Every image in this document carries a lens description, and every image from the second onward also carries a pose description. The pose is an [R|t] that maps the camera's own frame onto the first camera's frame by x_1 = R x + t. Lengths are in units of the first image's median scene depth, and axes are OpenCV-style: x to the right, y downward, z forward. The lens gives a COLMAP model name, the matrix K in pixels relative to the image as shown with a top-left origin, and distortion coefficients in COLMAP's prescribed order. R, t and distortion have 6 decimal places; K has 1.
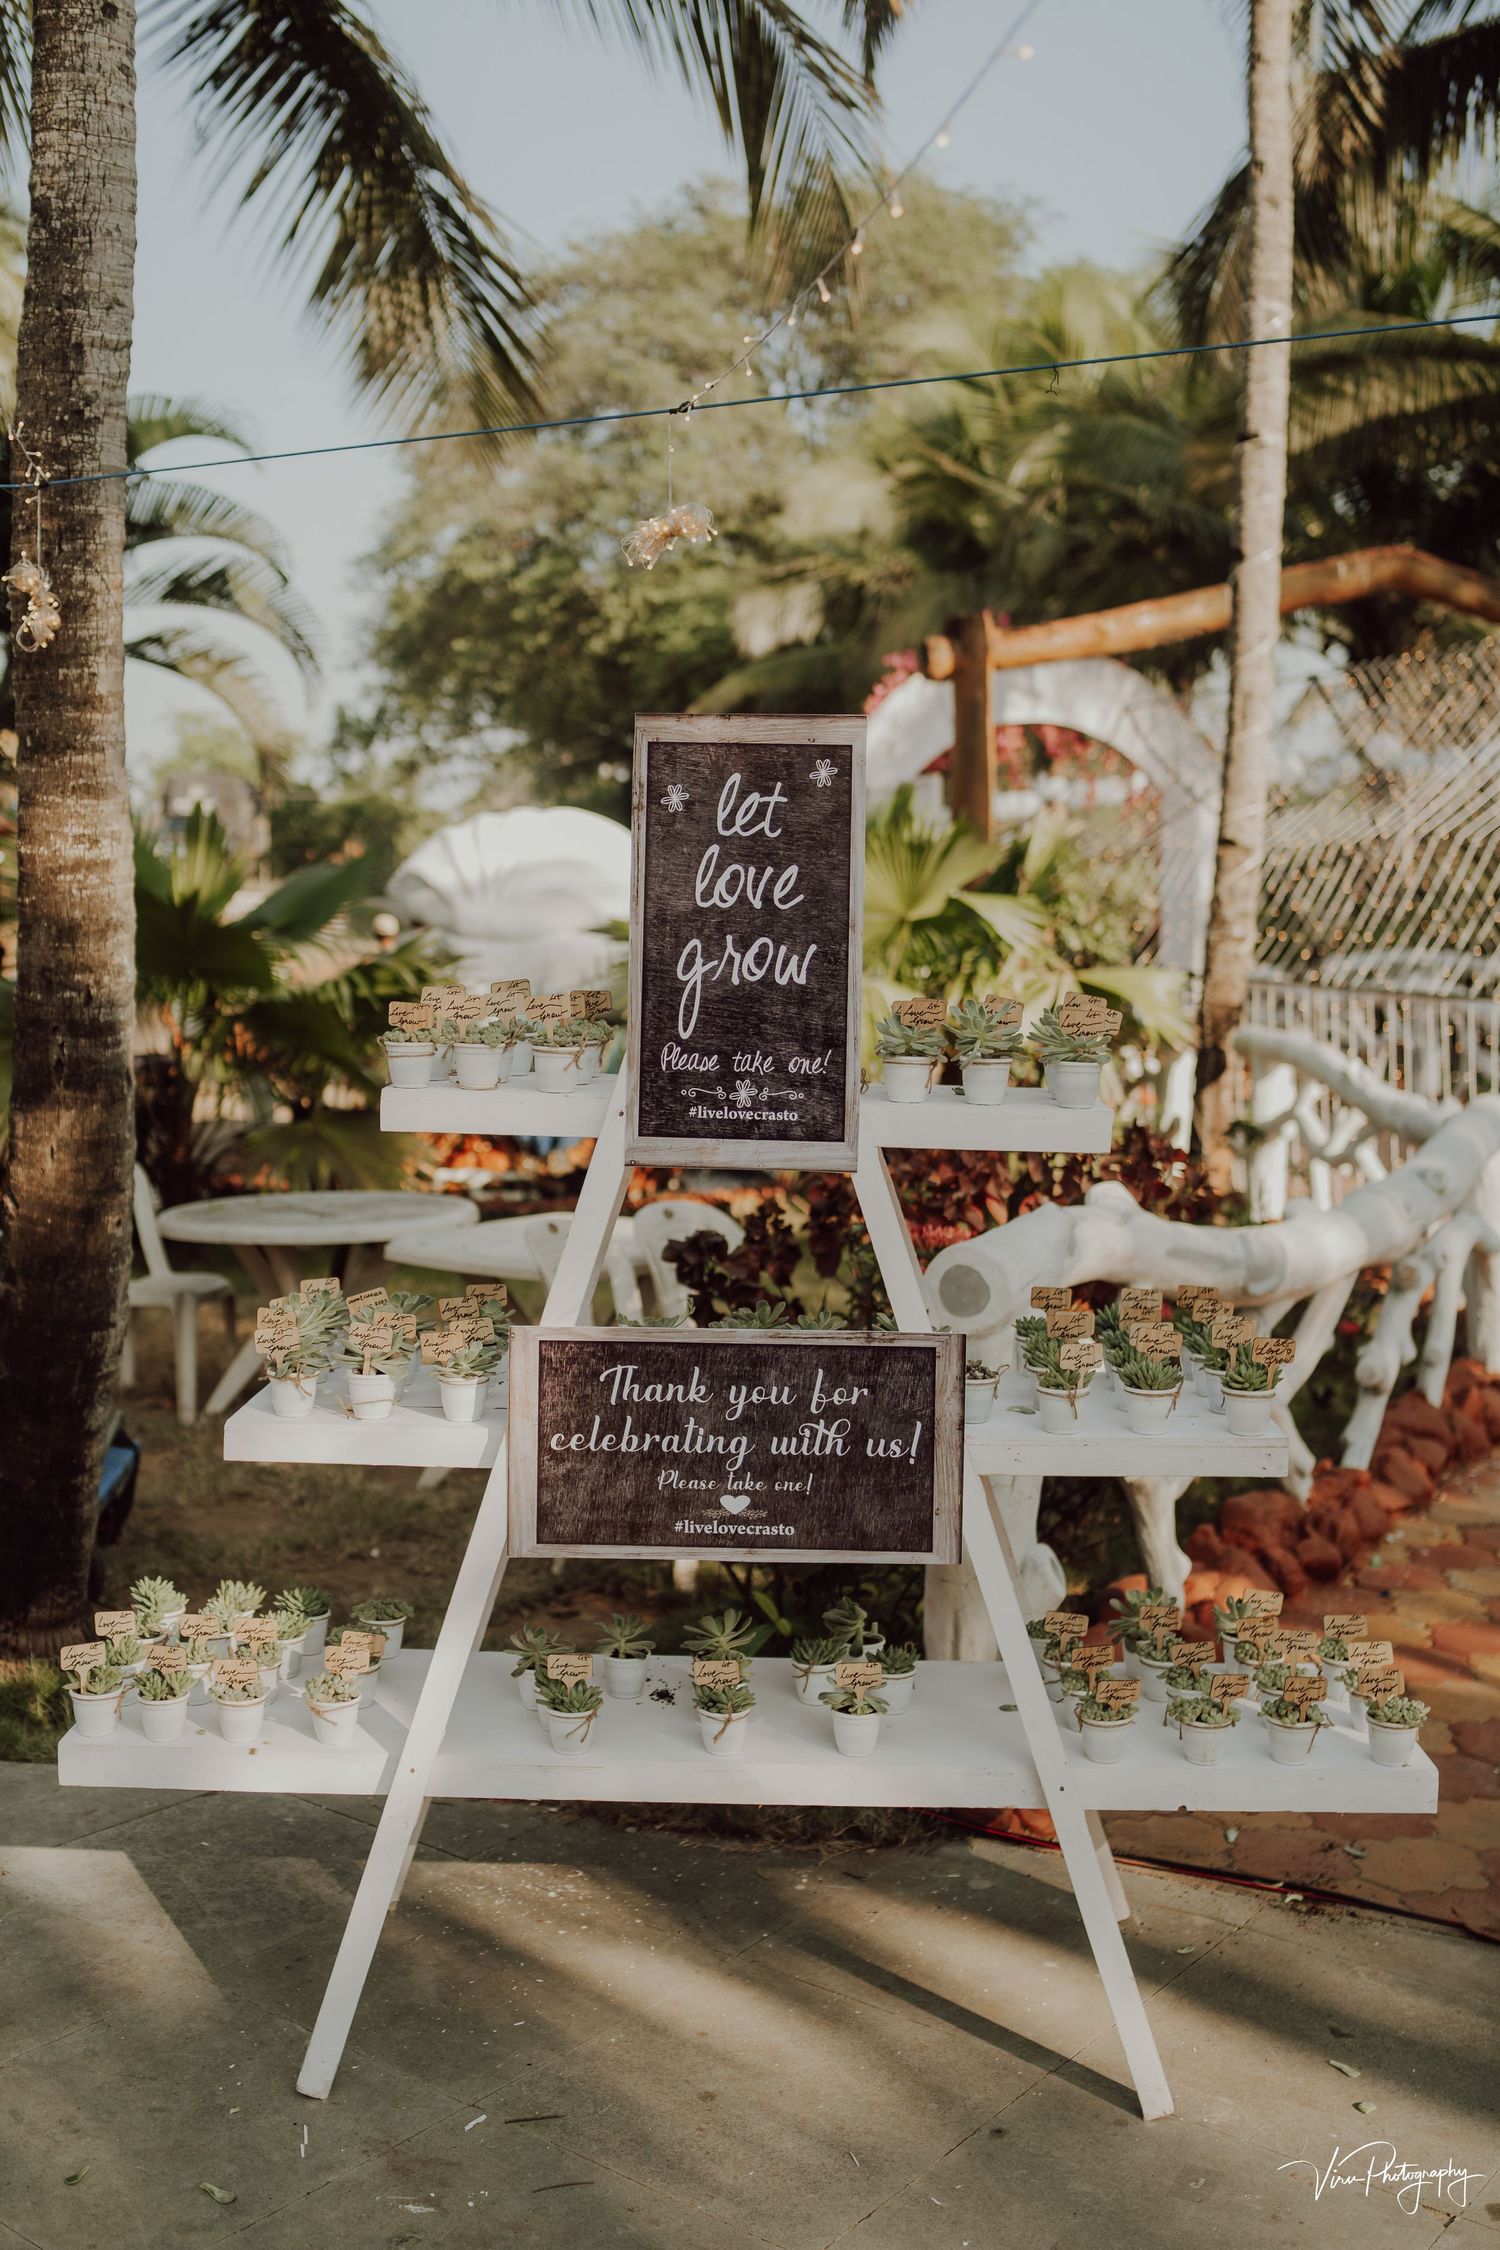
lens RADIAL K [[2248.5, 0, 701.4], [0, 2248.5, 1097.4], [0, 0, 1]] dist [-0.066527, 0.000000]
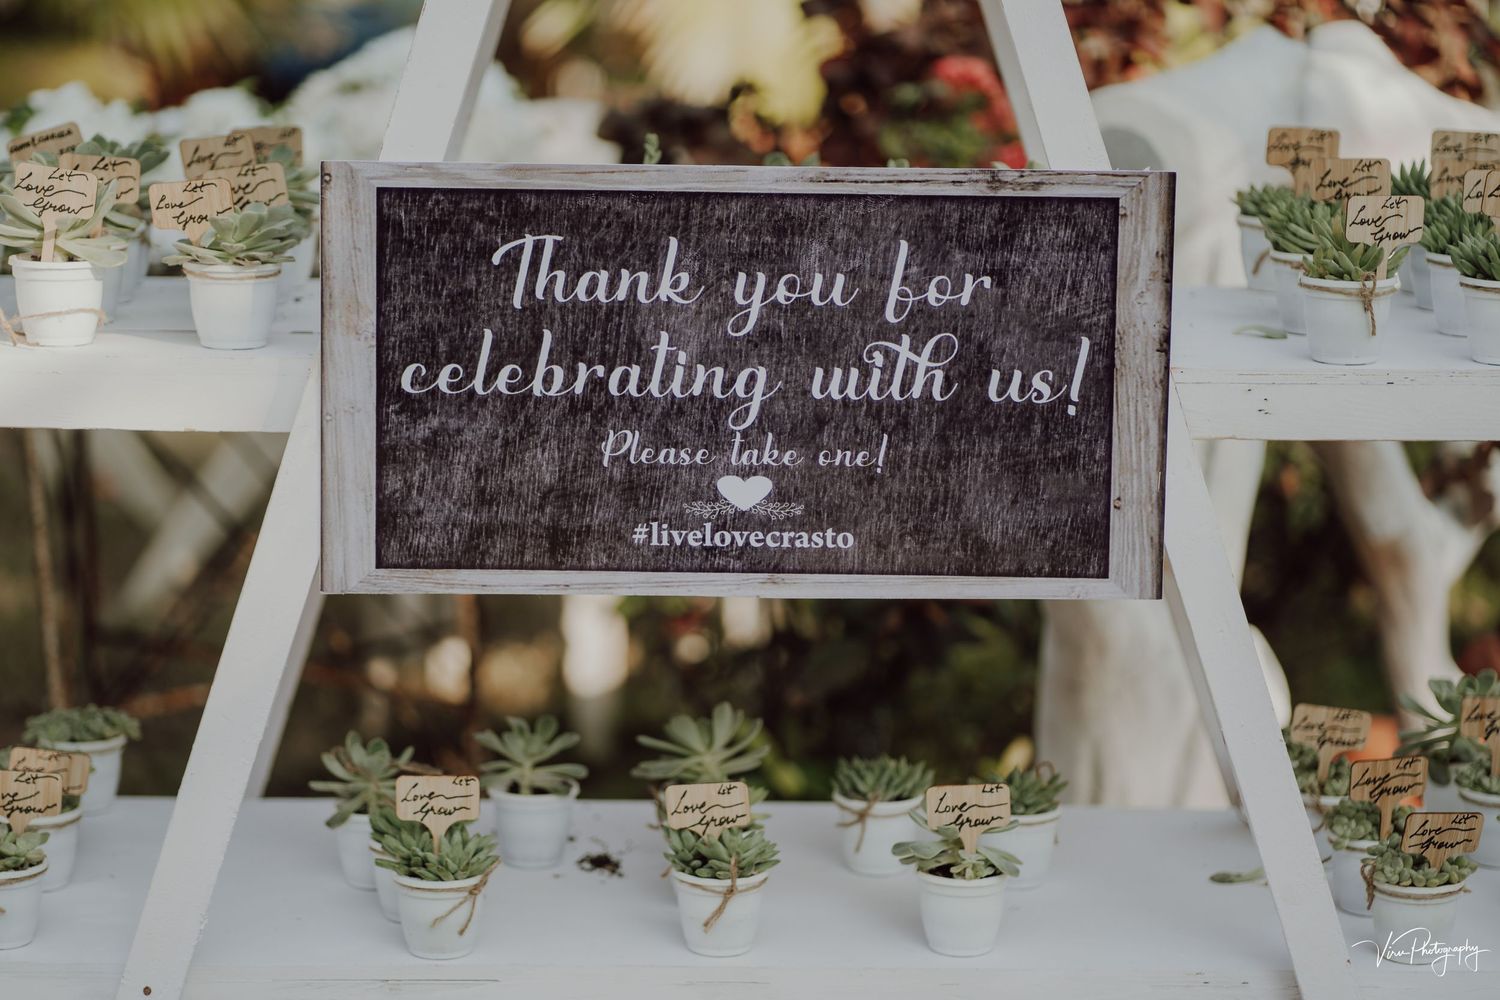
lens RADIAL K [[3586.6, 0, 741.8], [0, 3586.6, 499.8], [0, 0, 1]] dist [0.095851, 0.000000]
pose [[0.998743, -0.004892, 0.049878, -0.028694], [-0.000856, 0.993414, 0.114579, 0.083892], [-0.050110, -0.114478, 0.992161, 0.141986]]
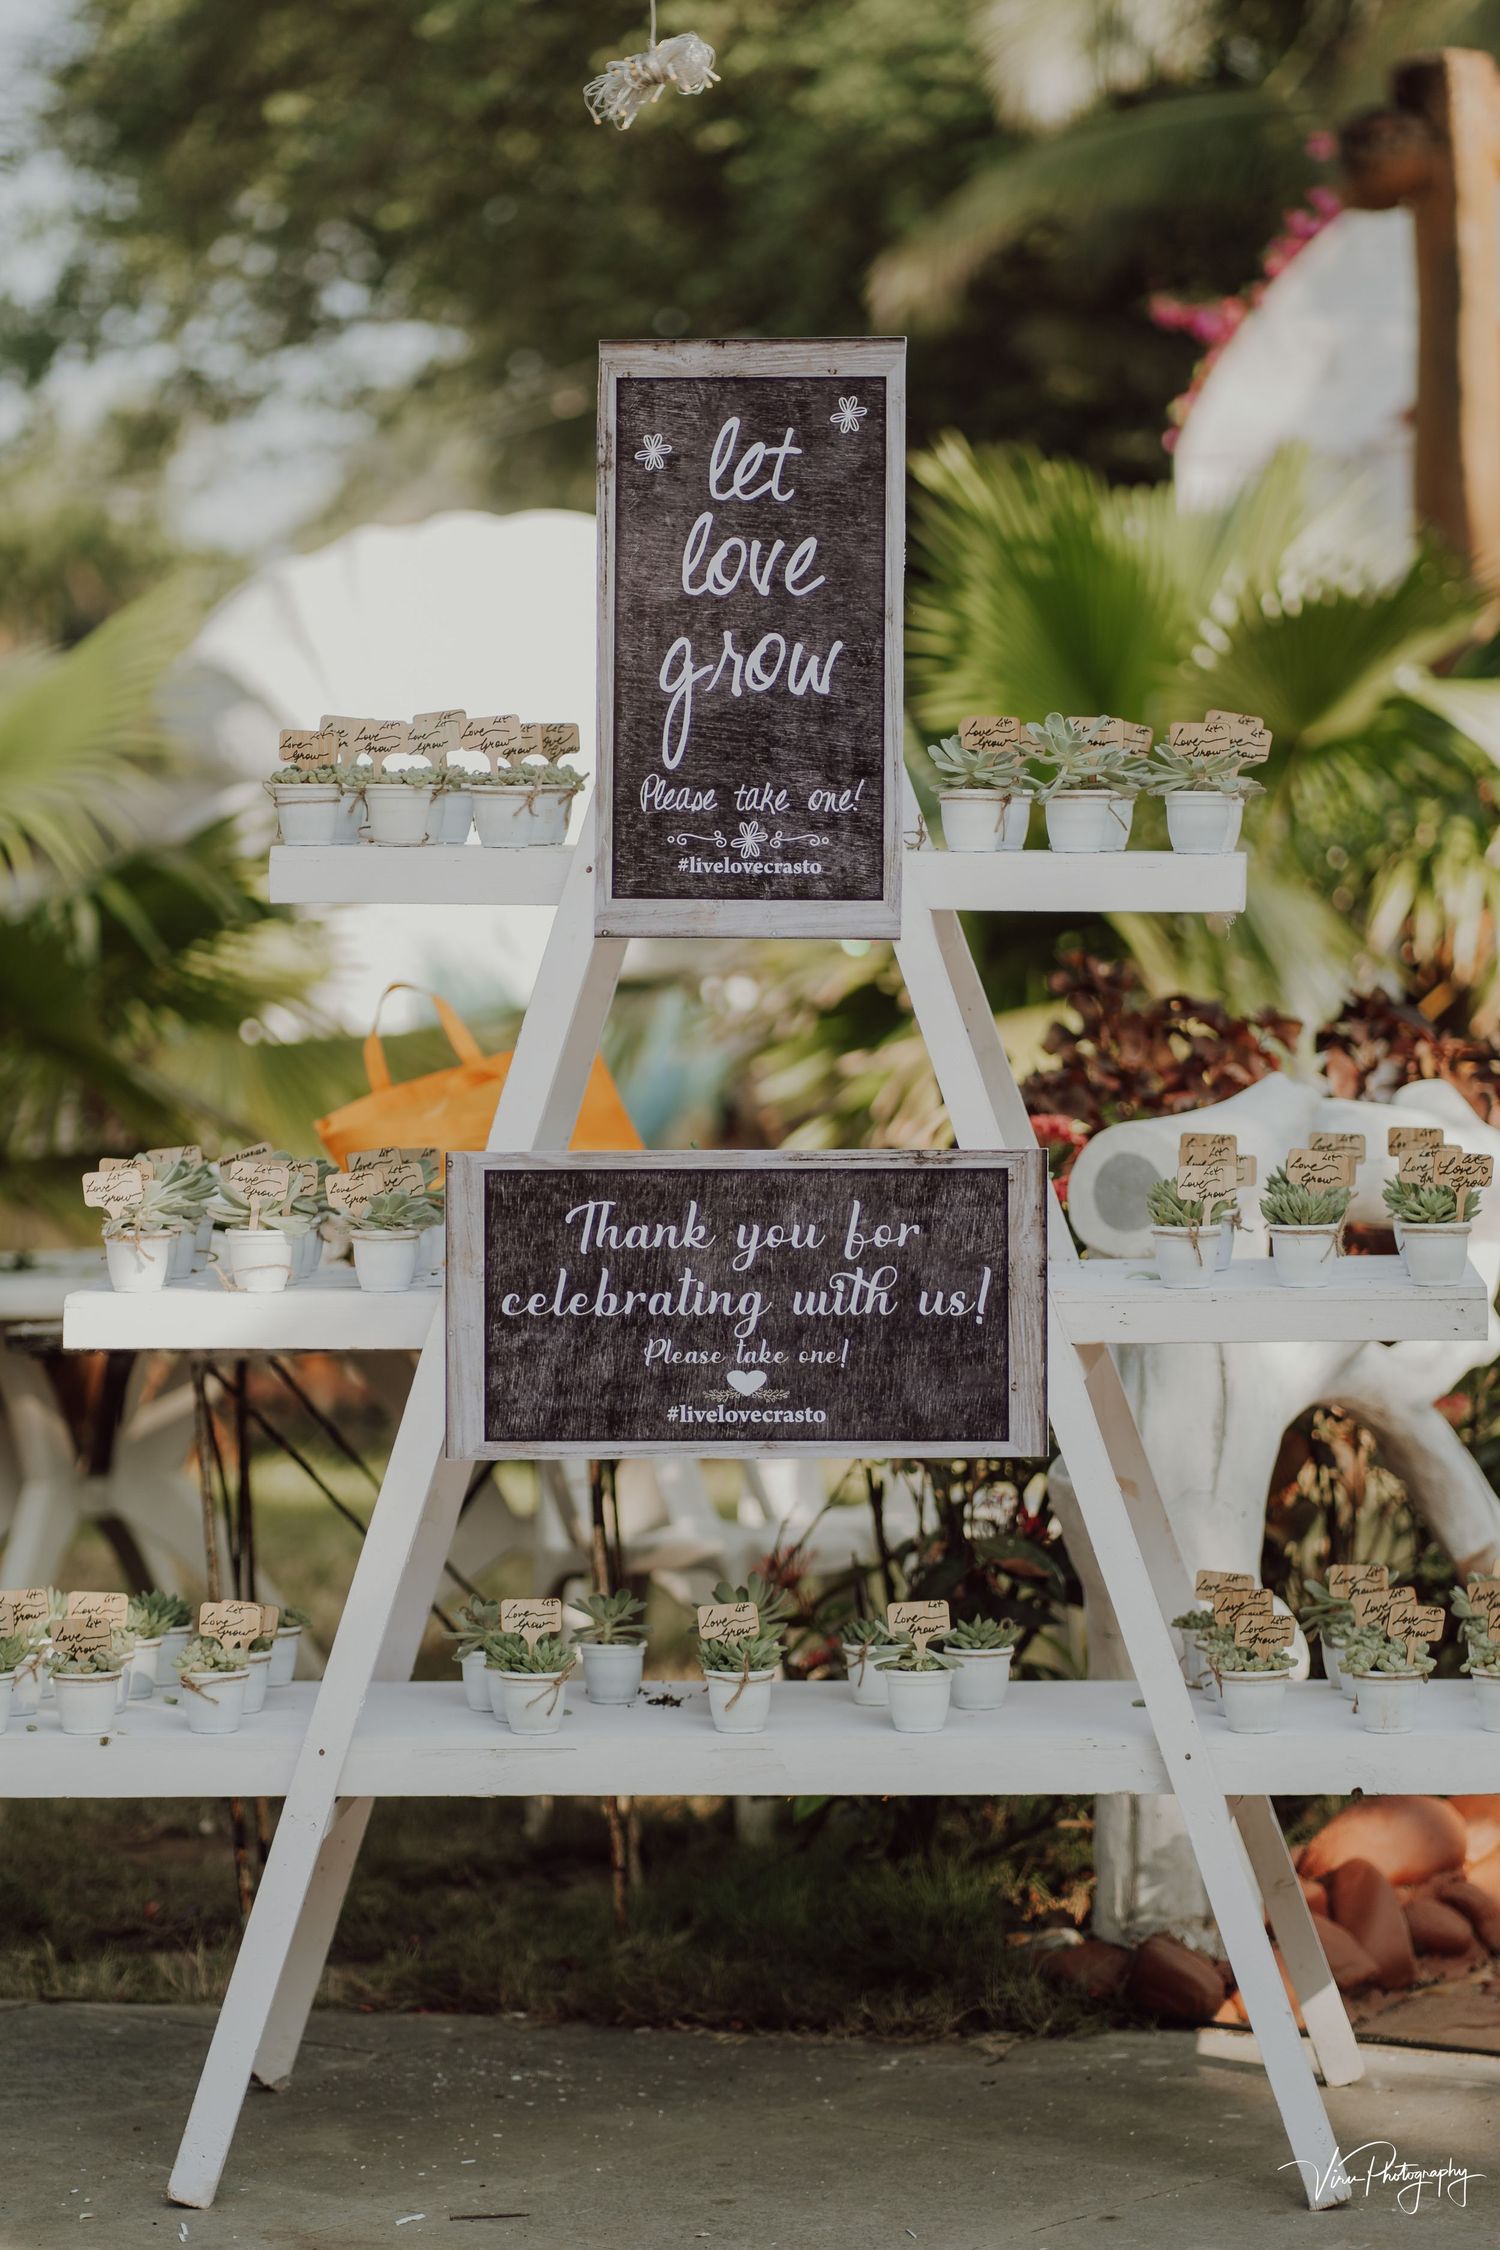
lens RADIAL K [[6094.1, 0, 761.1], [0, 6094.1, 1118.3], [0, 0, 1]] dist [0.144990, 0.000000]
pose [[0.999388, -0.016405, -0.030900, 0.084383], [0.015412, 0.999366, -0.032104, 0.157927], [0.031407, 0.031608, 0.999007, -1.047594]]
